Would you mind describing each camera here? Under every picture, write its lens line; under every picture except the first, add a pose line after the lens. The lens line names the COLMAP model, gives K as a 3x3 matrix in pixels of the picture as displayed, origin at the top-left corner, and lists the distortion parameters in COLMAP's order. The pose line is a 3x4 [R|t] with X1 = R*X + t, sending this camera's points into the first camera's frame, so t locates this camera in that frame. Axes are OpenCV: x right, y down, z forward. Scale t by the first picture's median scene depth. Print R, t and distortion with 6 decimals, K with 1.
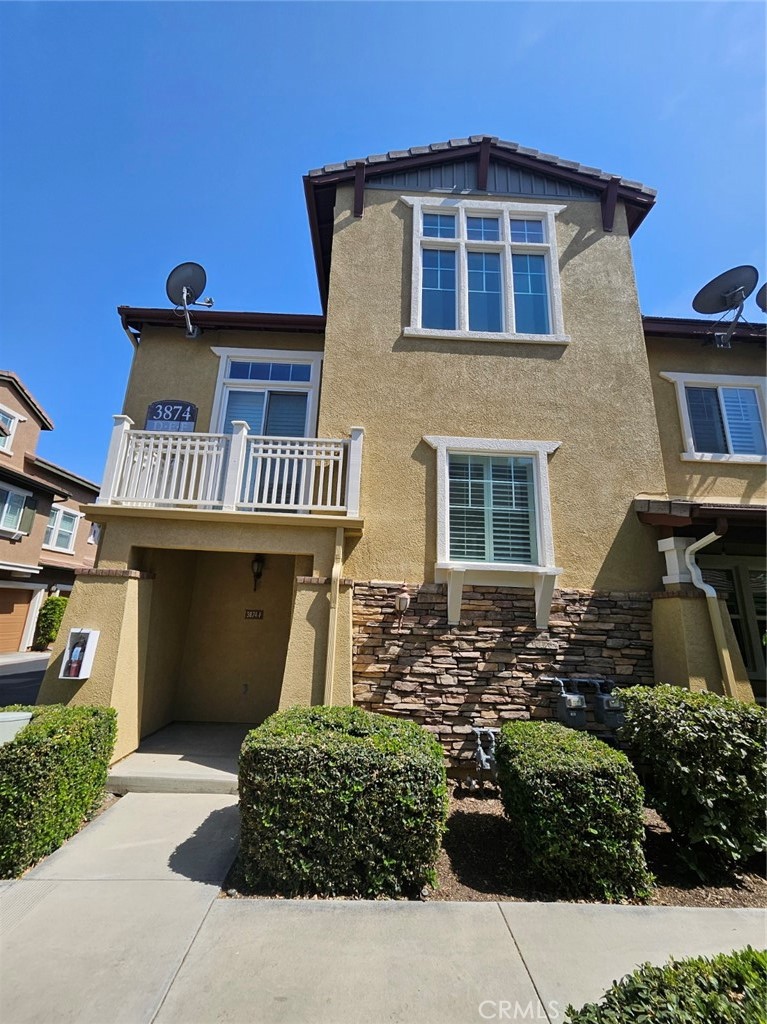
lens RADIAL K [[401.7, 0, 377.4], [0, 401.7, 518.4], [0, 0, 1]] dist [-0.000620, -0.000715]
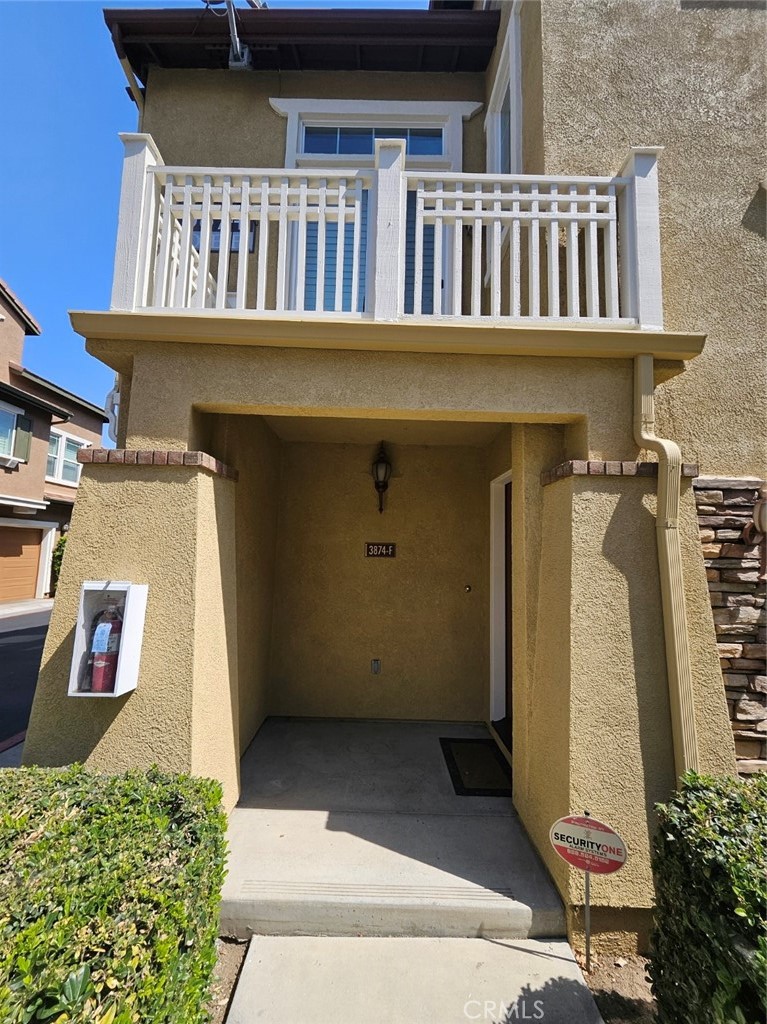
lens RADIAL K [[401.7, 0, 377.4], [0, 401.7, 518.4], [0, 0, 1]] dist [-0.000620, -0.000715]
pose [[0.999706, -0.013827, -0.019920, -0.358365], [0.016579, 0.989236, 0.145389, 0.123293], [0.017695, -0.145676, 0.989174, 0.482082]]
